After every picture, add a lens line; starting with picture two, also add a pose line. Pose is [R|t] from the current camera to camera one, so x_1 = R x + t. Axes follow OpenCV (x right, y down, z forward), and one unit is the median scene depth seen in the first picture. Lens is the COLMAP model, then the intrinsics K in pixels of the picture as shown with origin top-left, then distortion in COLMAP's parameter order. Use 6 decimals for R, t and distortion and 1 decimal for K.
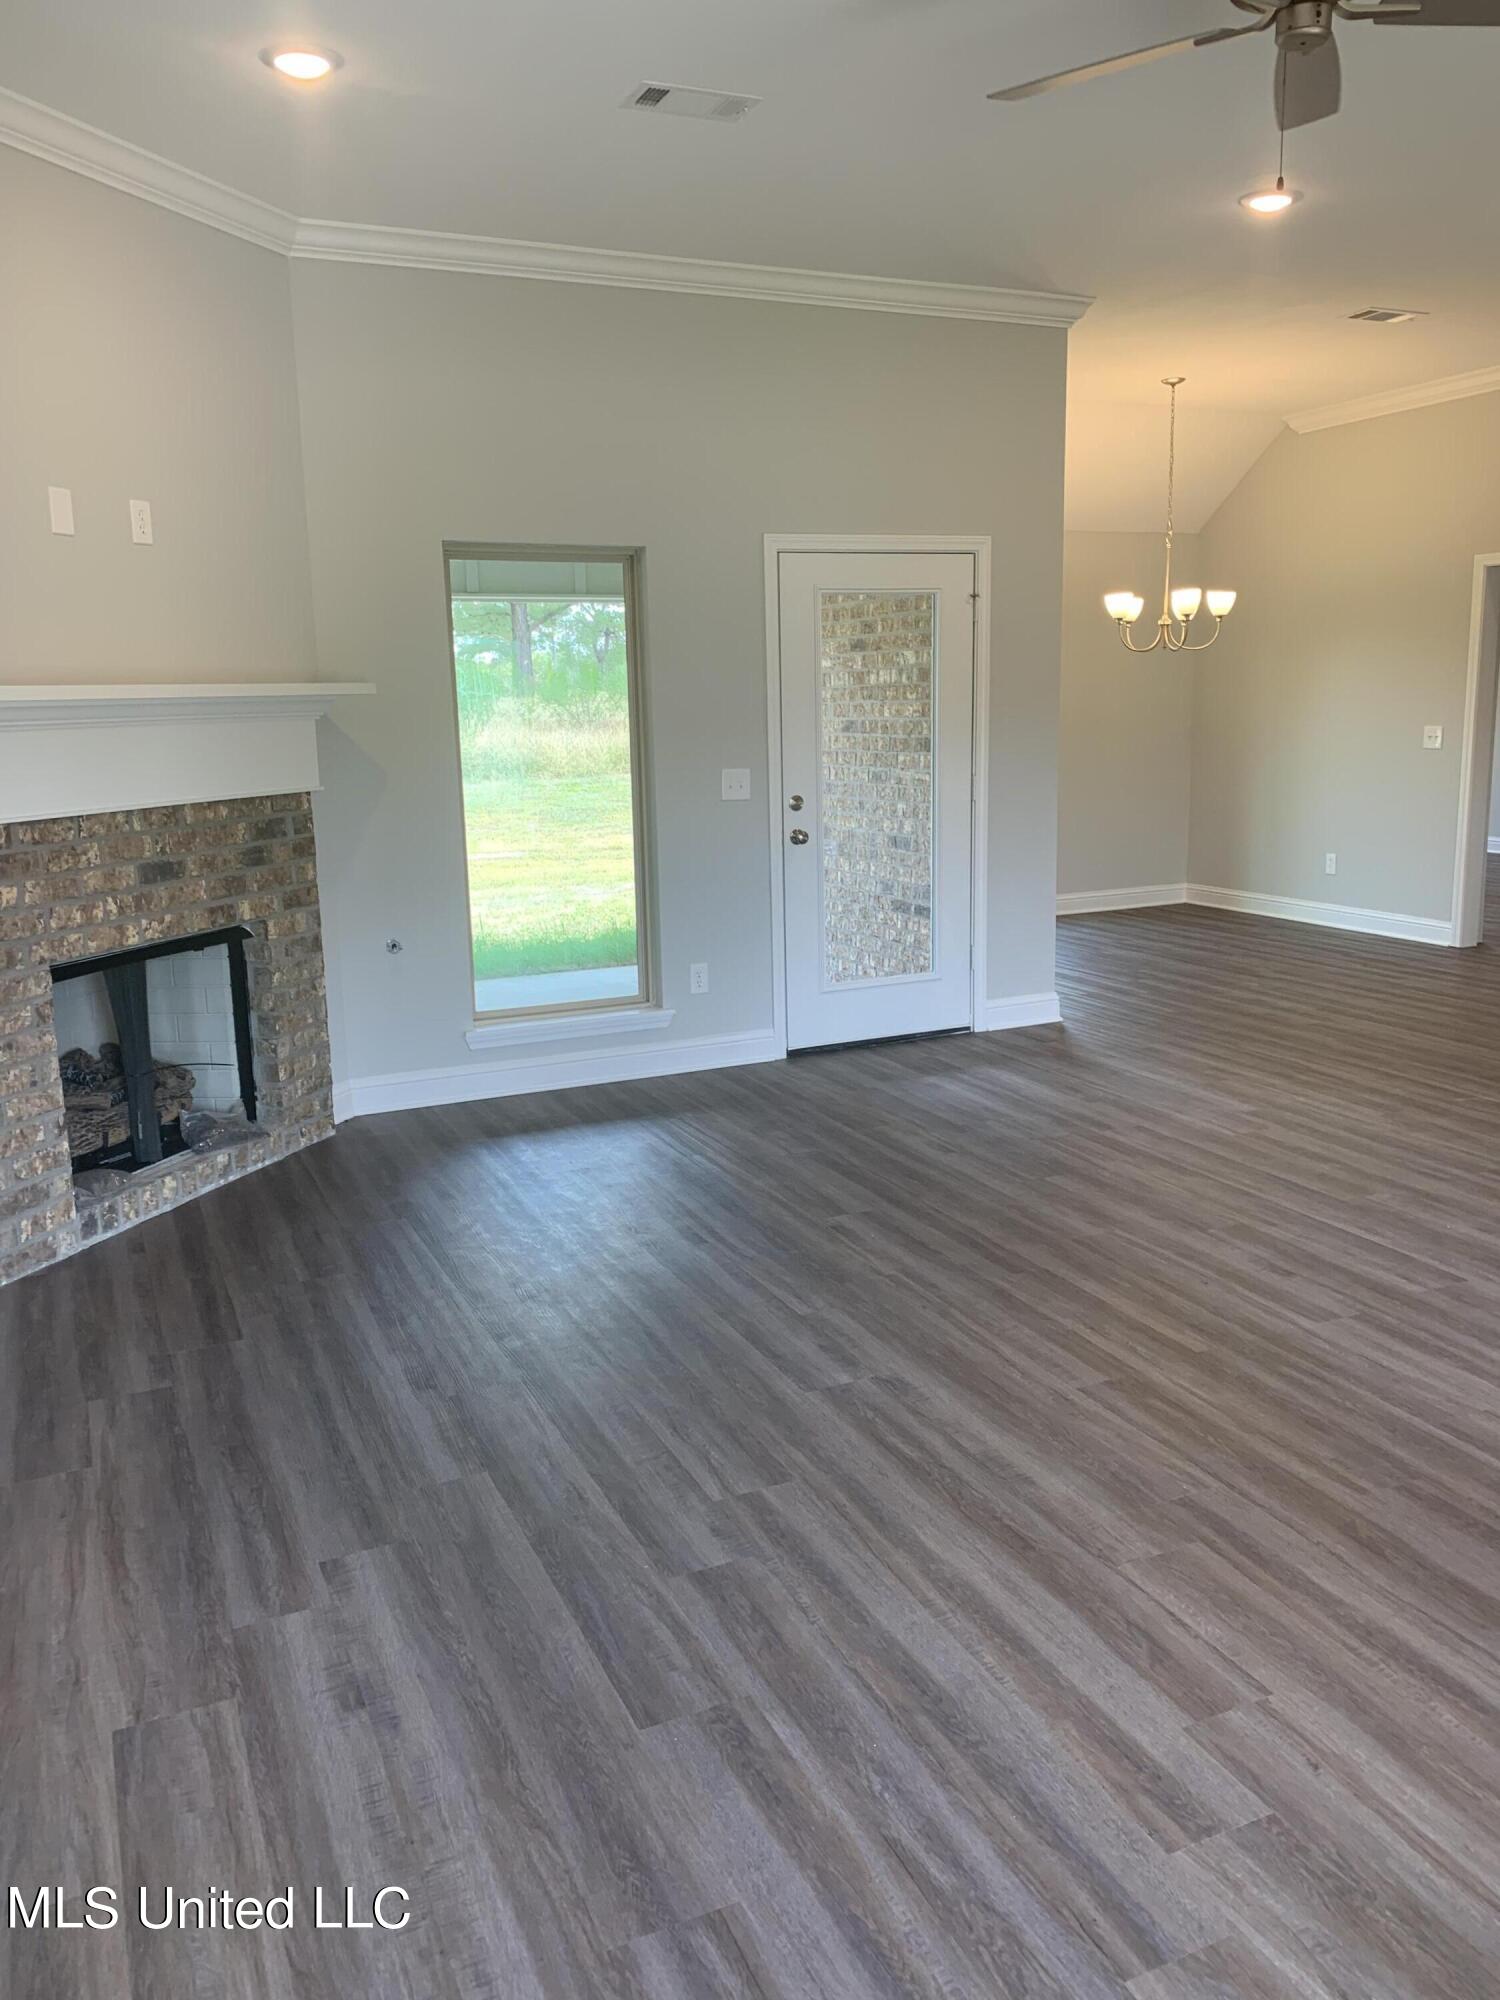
lens RADIAL K [[1562.5, 0, 748.1], [0, 1562.5, 993.4], [0, 0, 1]] dist [0.026998, -0.031135]
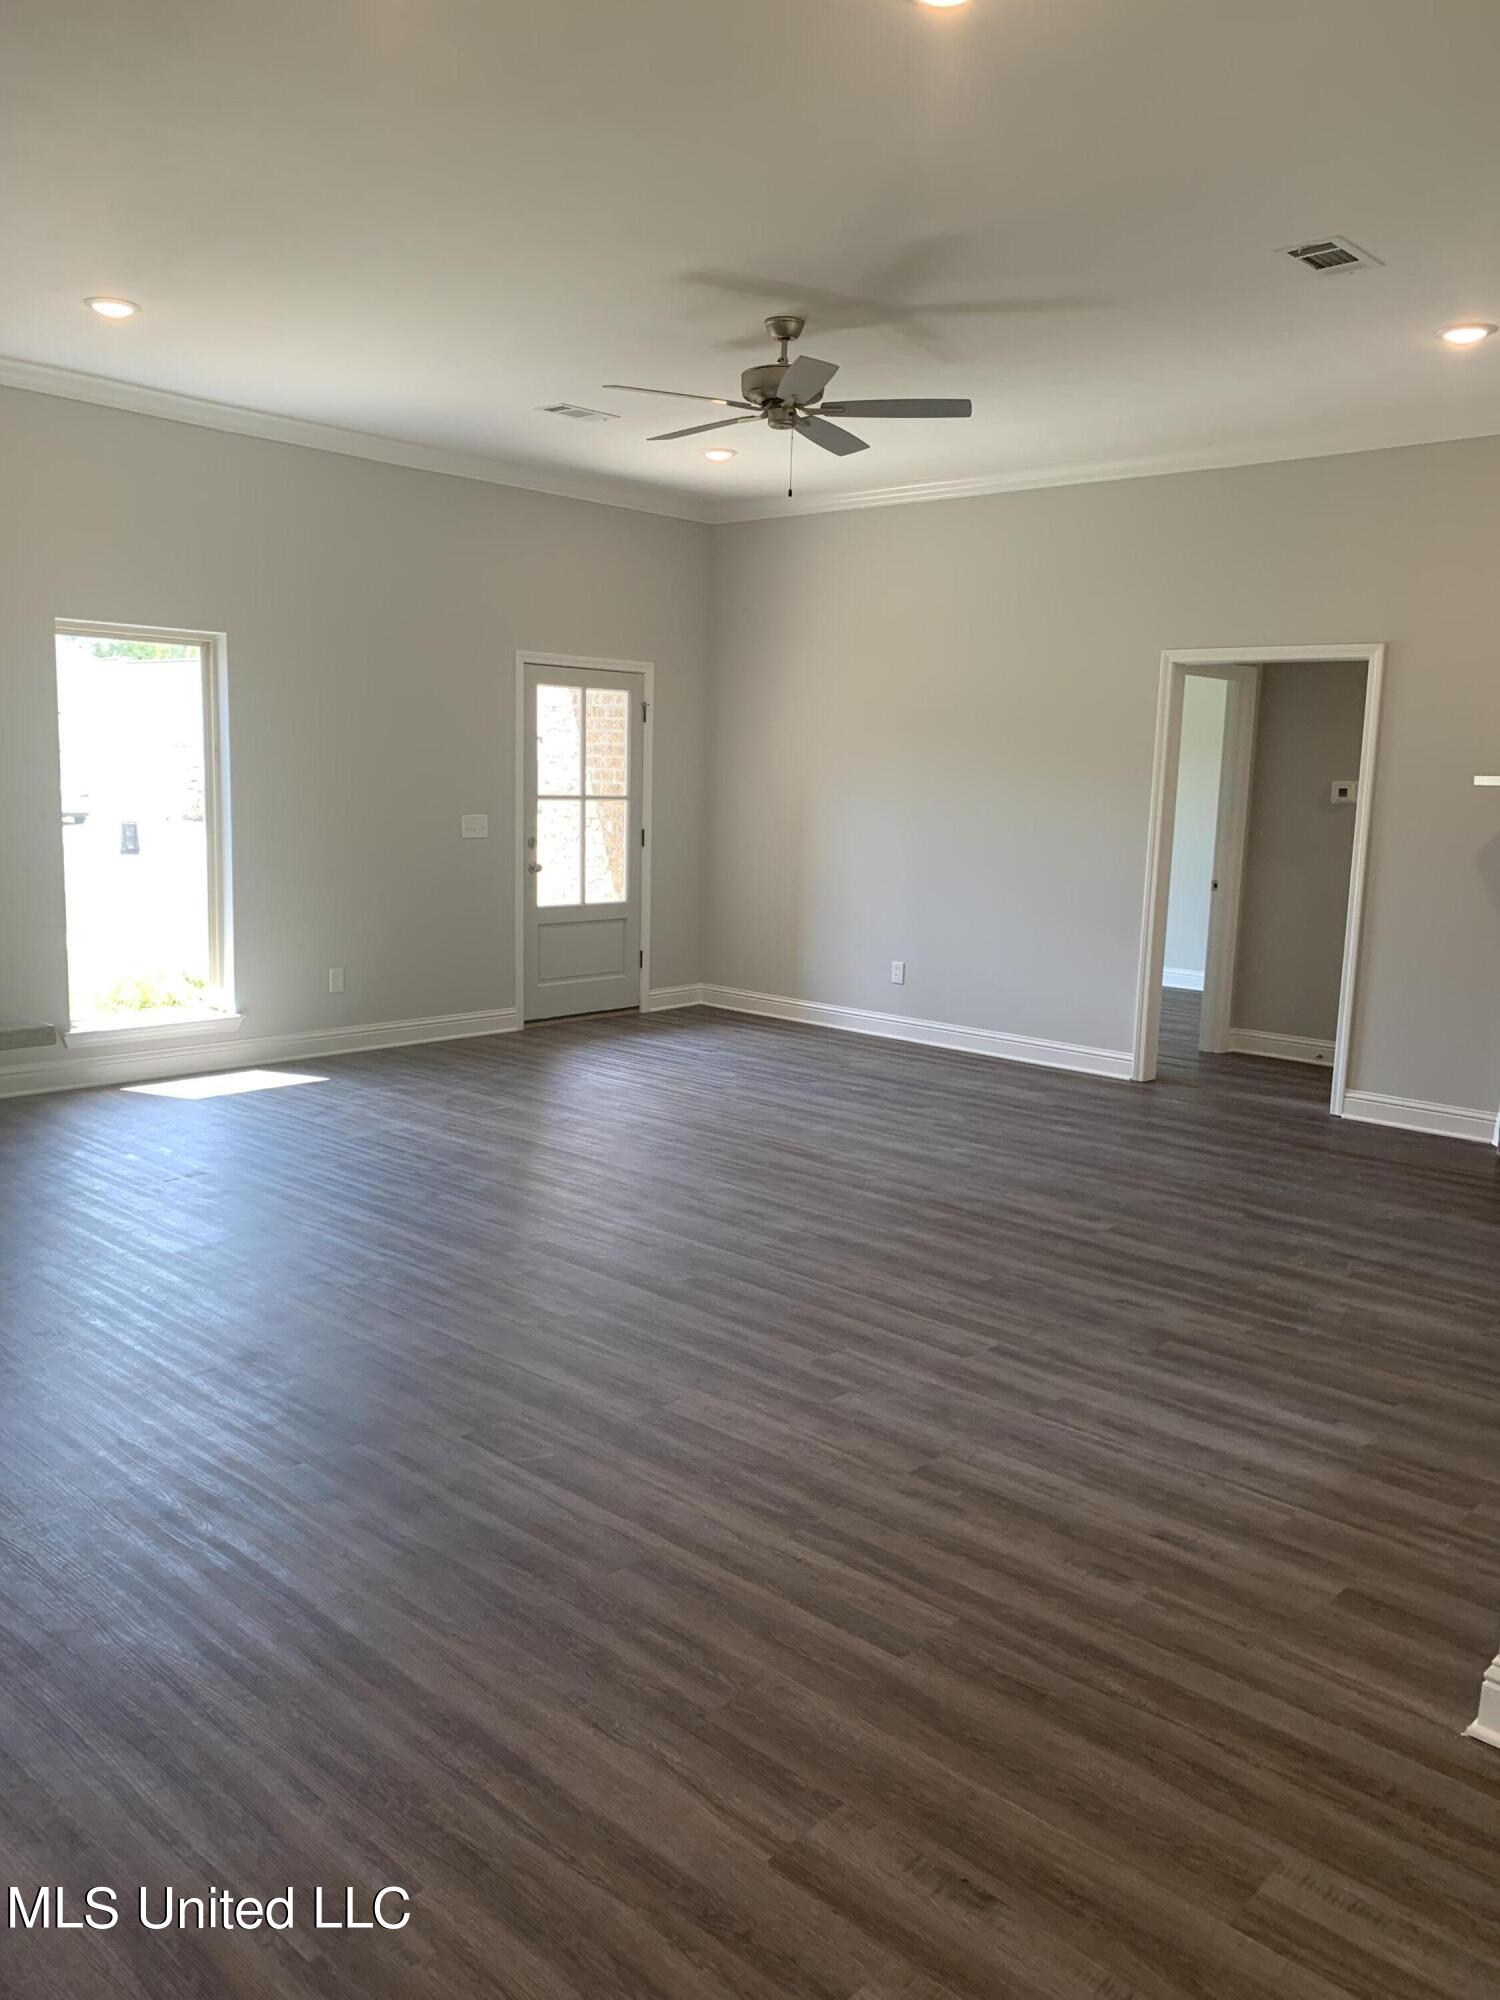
lens RADIAL K [[1562.5, 0, 750.2], [0, 1562.5, 1000.7], [0, 0, 1]] dist [0.026998, -0.031135]
pose [[-0.920979, 0.060314, -0.384916, 0.449483], [-0.077262, 0.940052, 0.332163, -0.233405], [0.381875, 0.335654, -0.861108, 1.109354]]
